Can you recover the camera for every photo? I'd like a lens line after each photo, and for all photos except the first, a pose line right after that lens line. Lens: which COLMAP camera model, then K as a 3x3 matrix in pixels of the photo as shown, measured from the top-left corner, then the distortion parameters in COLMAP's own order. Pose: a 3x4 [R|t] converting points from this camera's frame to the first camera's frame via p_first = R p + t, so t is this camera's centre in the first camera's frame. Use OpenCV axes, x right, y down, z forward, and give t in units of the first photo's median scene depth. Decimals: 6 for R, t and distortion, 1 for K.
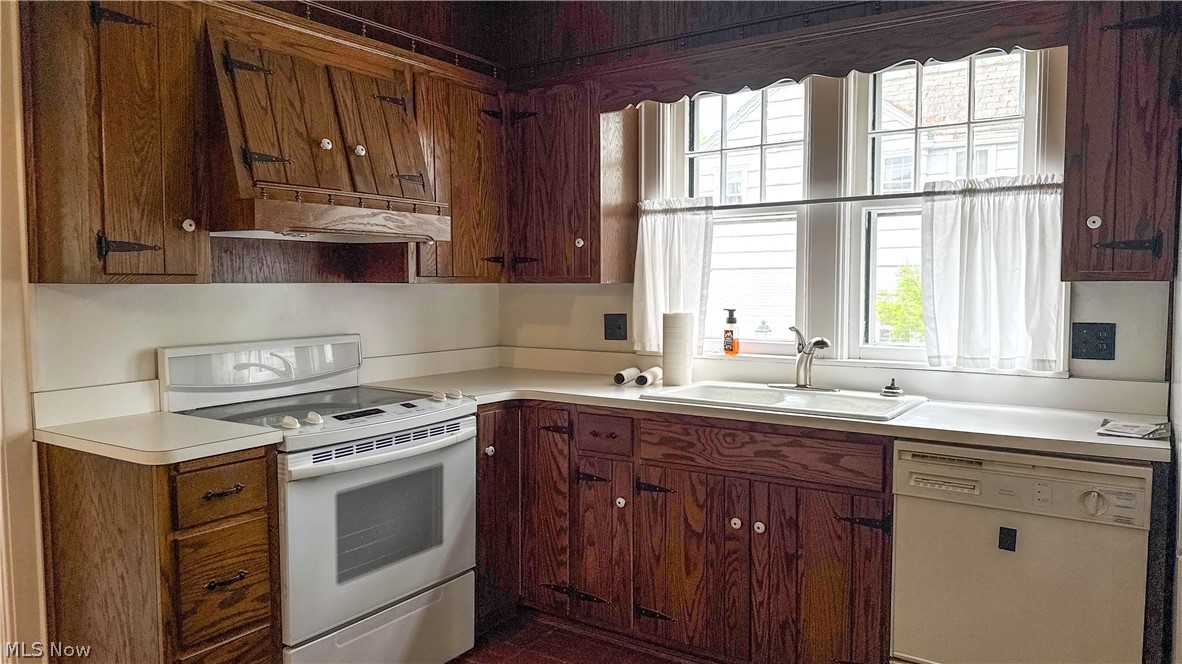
lens RADIAL K [[823.6, 0, 591.0], [0, 823.6, 332.0], [0, 0, 1]] dist [0.060183, -0.002909]
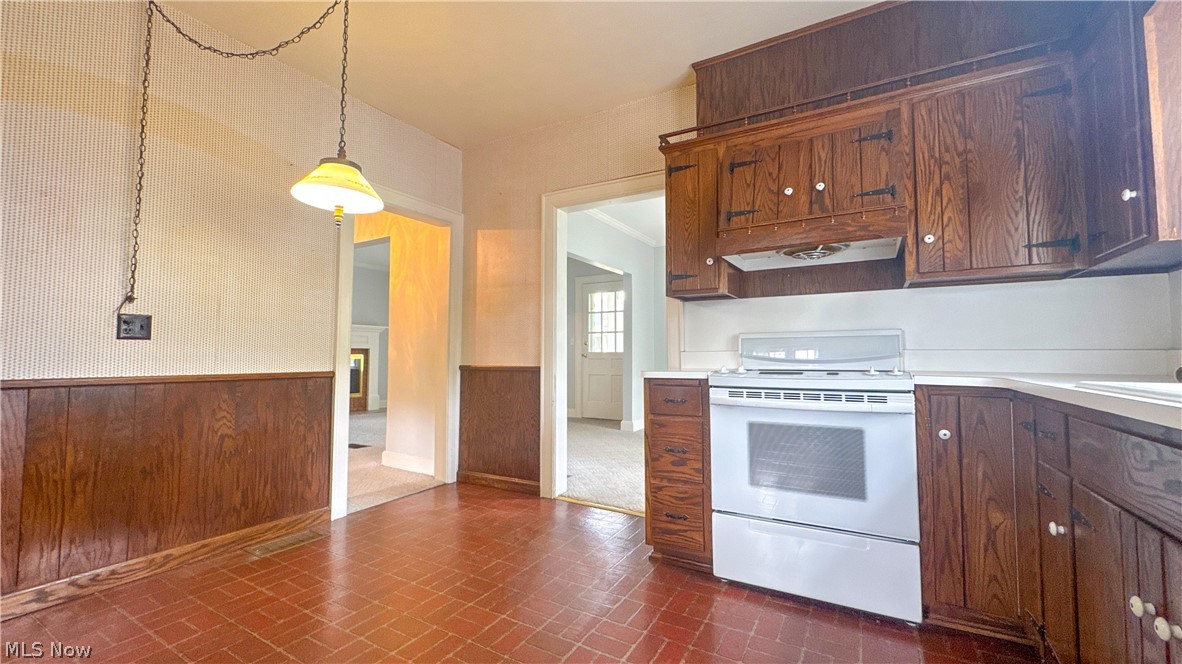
lens RADIAL K [[475.7, 0, 591.0], [0, 475.7, 332.0], [0, 0, 1]] dist [-0.001441, 0.000274]
pose [[0.072341, -0.046221, -0.996308, 0.461901], [-0.058038, 0.997038, -0.050469, 0.082162], [0.995690, 0.061475, 0.069444, 0.576425]]
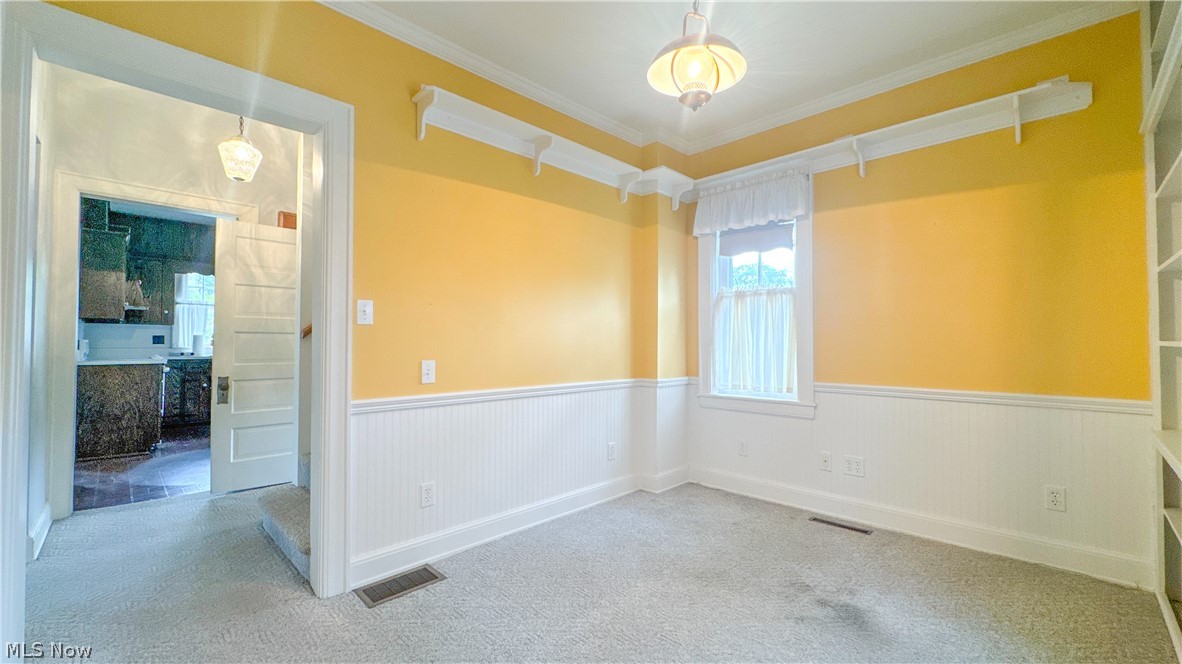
lens RADIAL K [[475.7, 0, 591.0], [0, 475.7, 332.0], [0, 0, 1]] dist [-0.001441, 0.000274]
pose [[0.187453, 0.030095, 0.981812, -1.805617], [0.053799, 0.997716, -0.040854, 0.159478], [-0.980799, 0.060479, 0.185405, -1.131004]]
